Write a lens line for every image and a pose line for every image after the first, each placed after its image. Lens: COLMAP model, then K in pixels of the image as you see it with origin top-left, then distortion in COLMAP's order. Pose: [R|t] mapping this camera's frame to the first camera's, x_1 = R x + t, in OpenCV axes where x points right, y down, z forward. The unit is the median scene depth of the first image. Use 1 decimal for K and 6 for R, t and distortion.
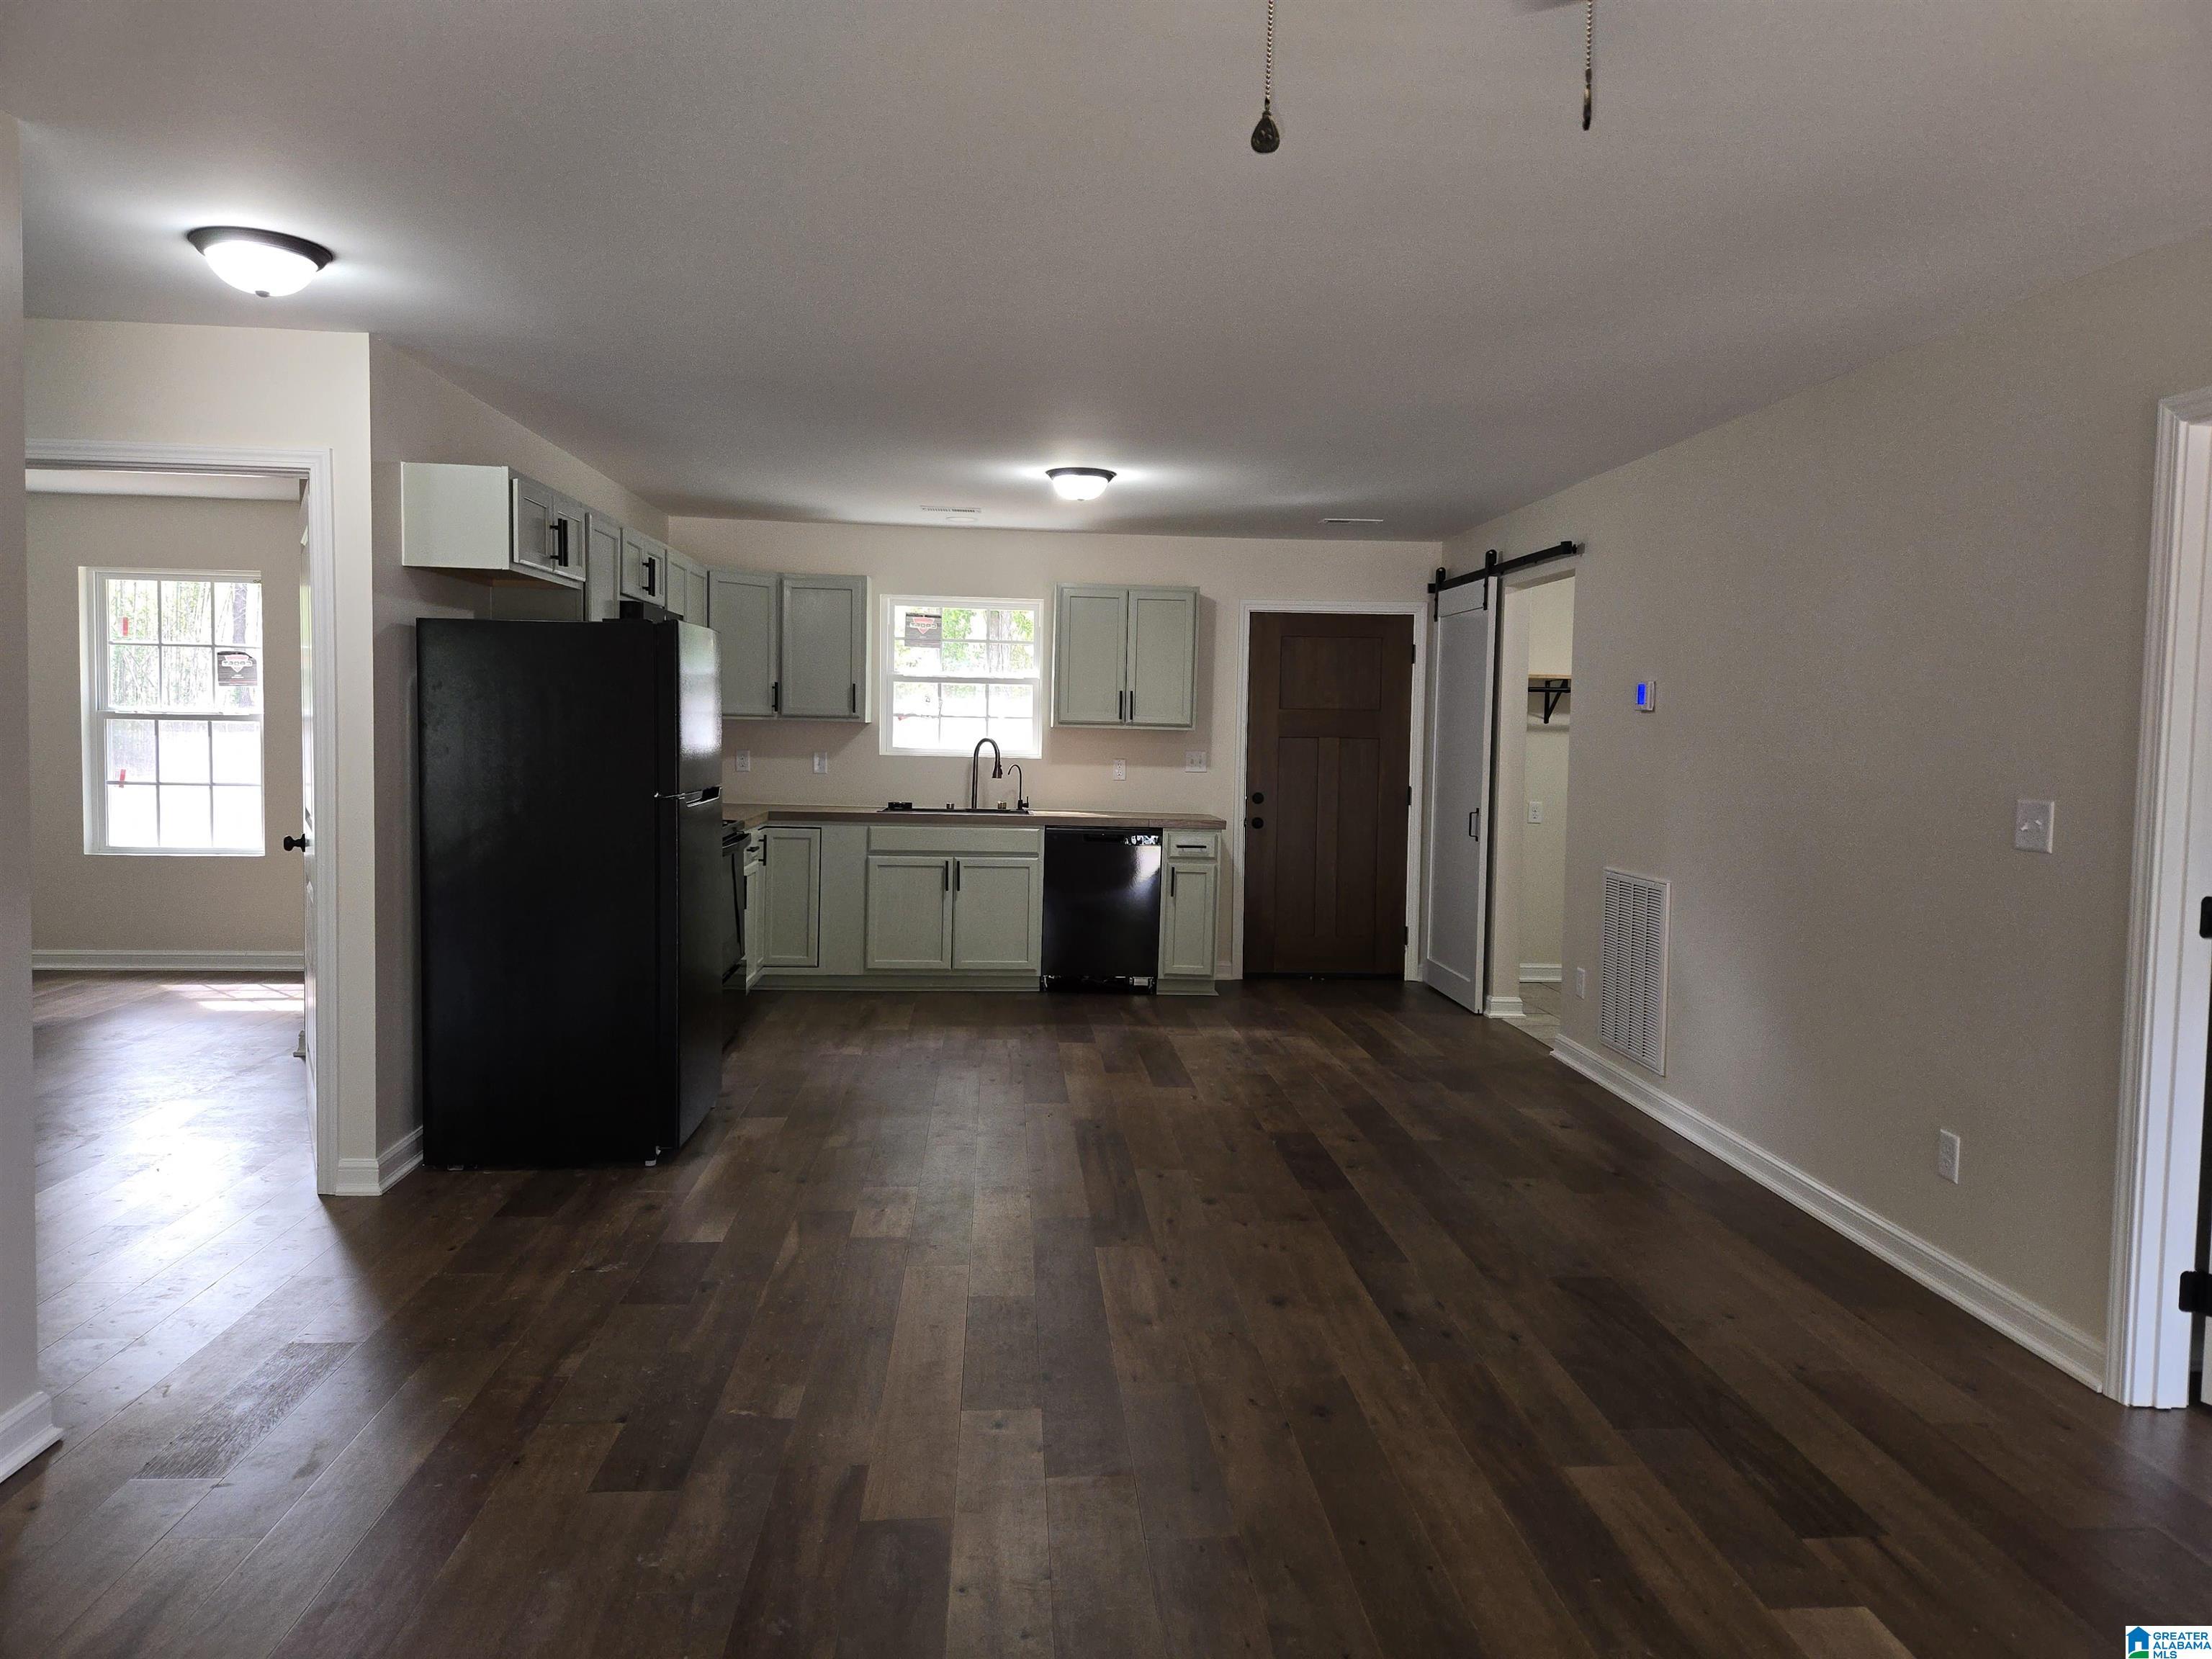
lens RADIAL K [[1504.8, 0, 1106.0], [0, 1504.8, 829.5], [0, 0, 1]] dist [-0.001977, -0.000513]
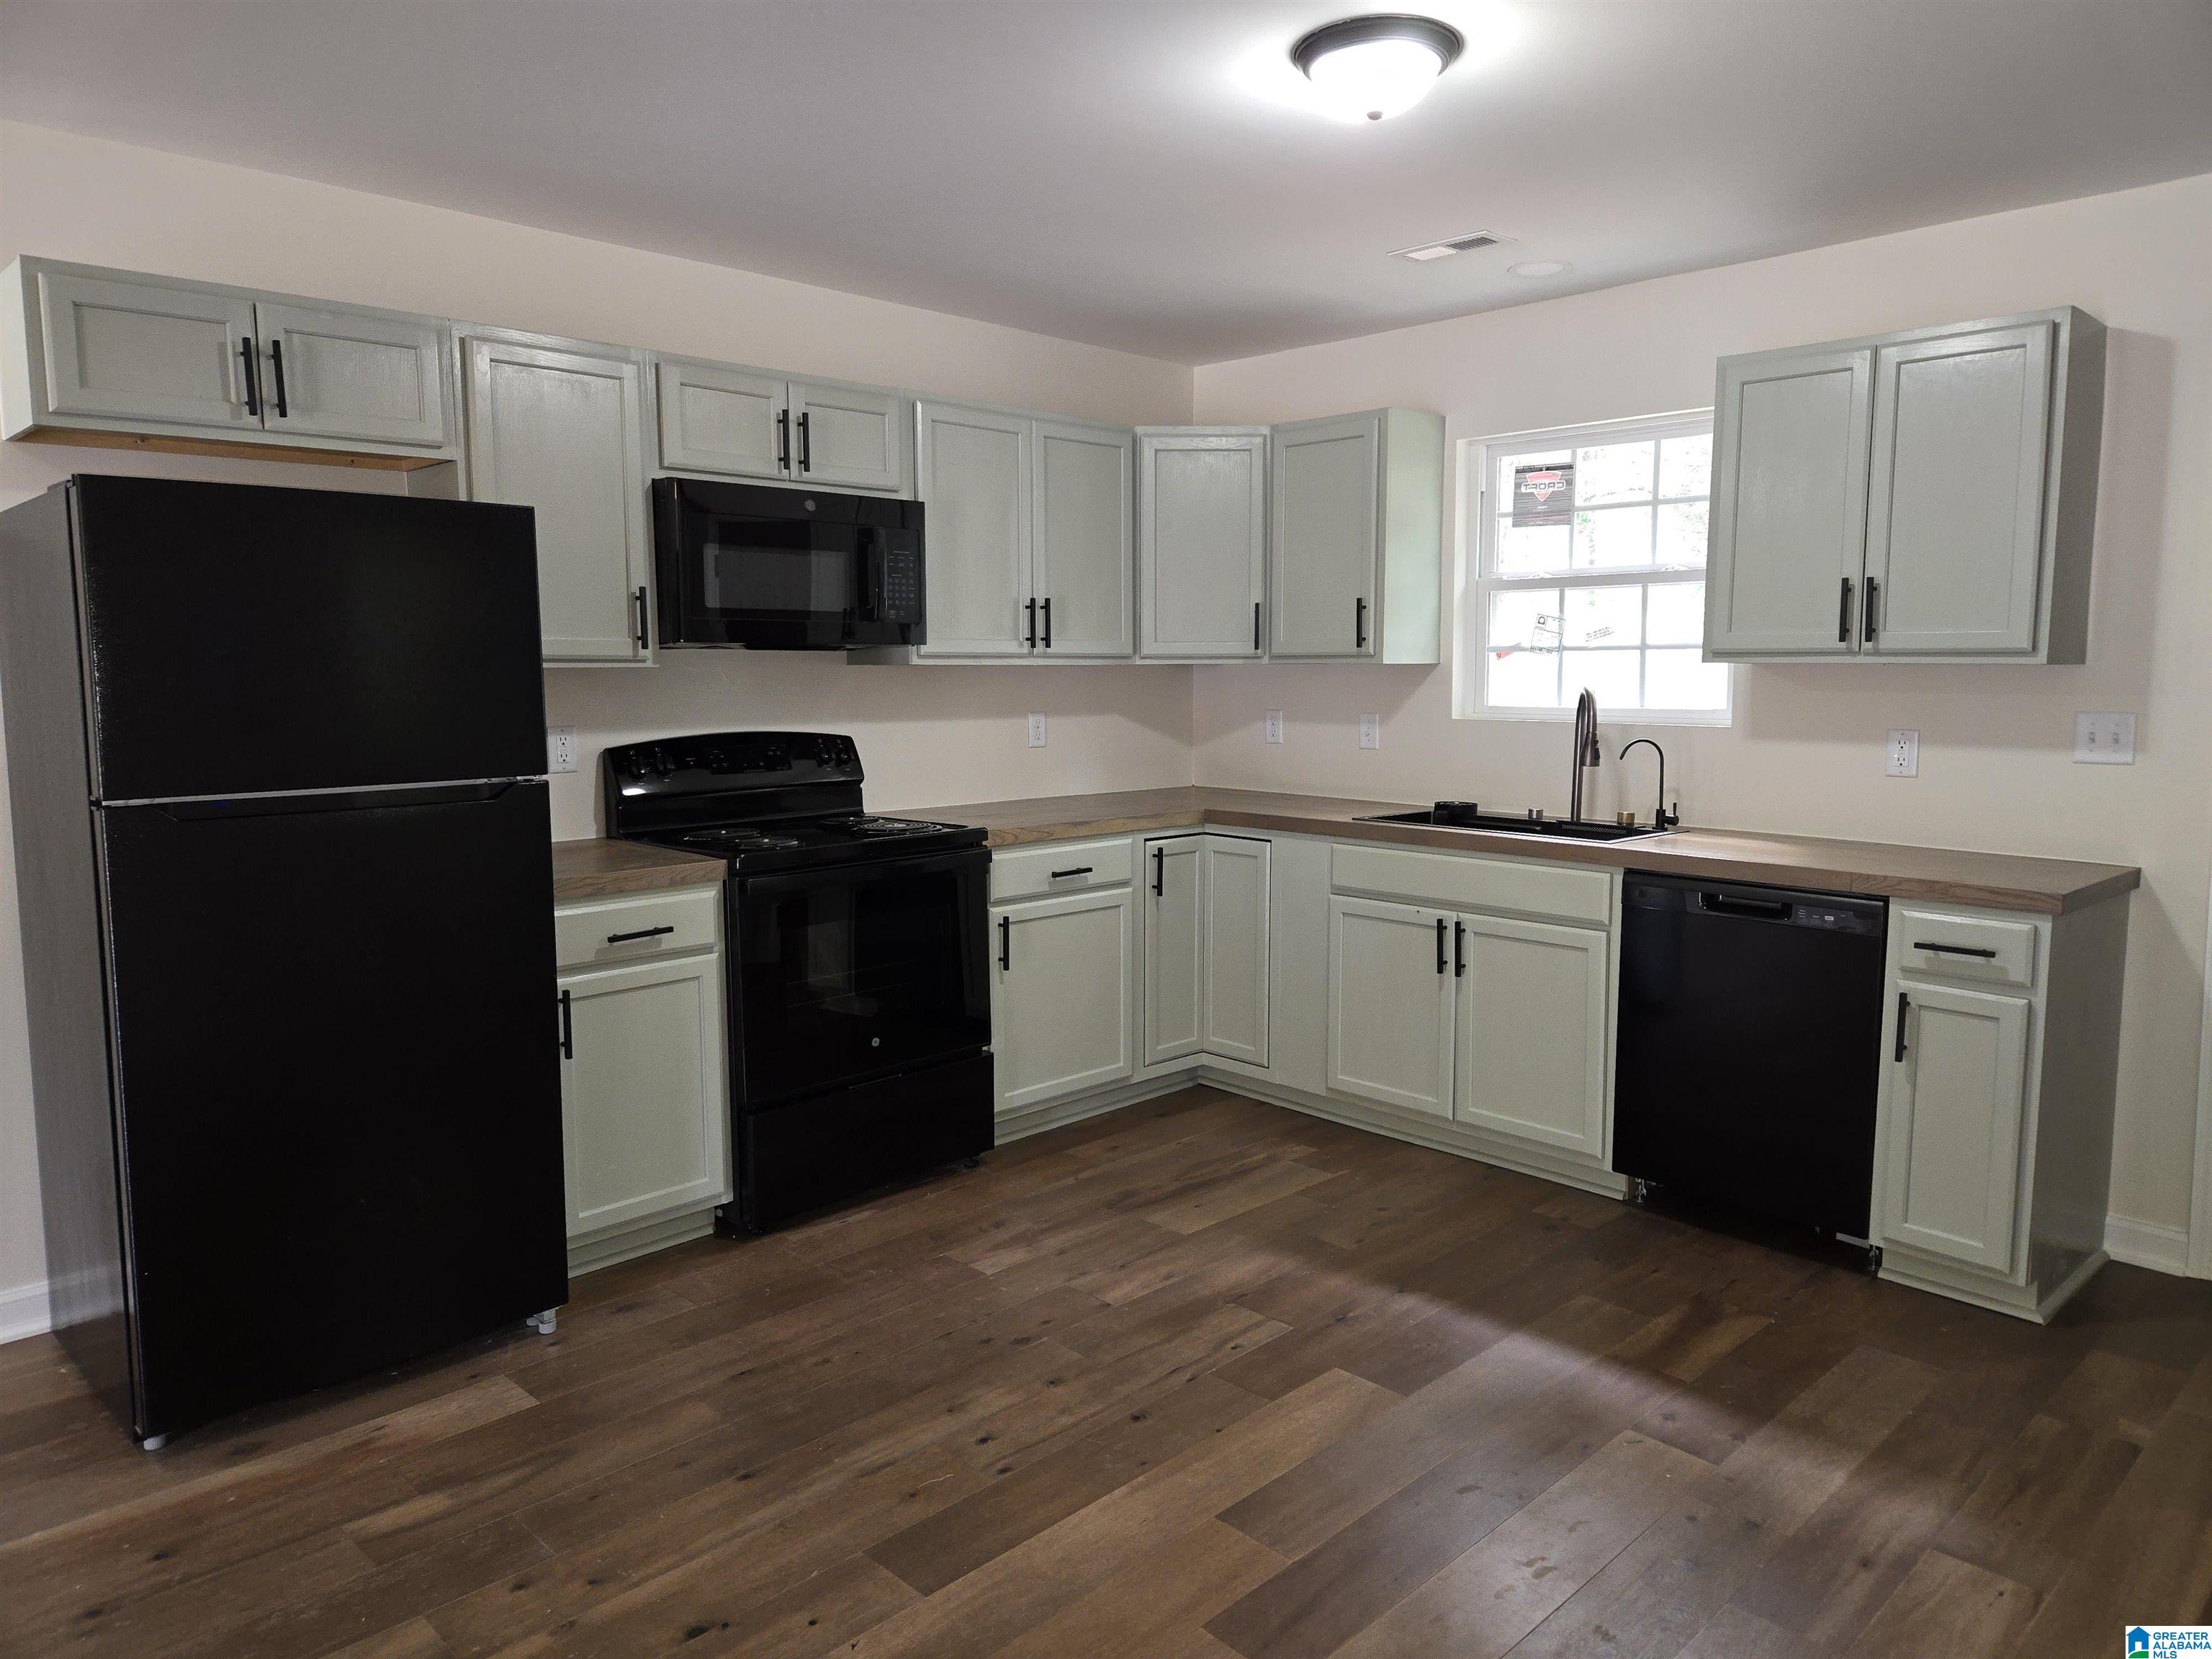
lens RADIAL K [[1440.4, 0, 1106.0], [0, 1440.4, 829.5], [0, 0, 1]] dist [-0.004220, -0.002331]
pose [[0.632093, 0.063161, -0.772314, 0.201546], [-0.039821, 0.998003, 0.049027, -0.029460], [0.773869, -0.000235, 0.633346, 0.553758]]
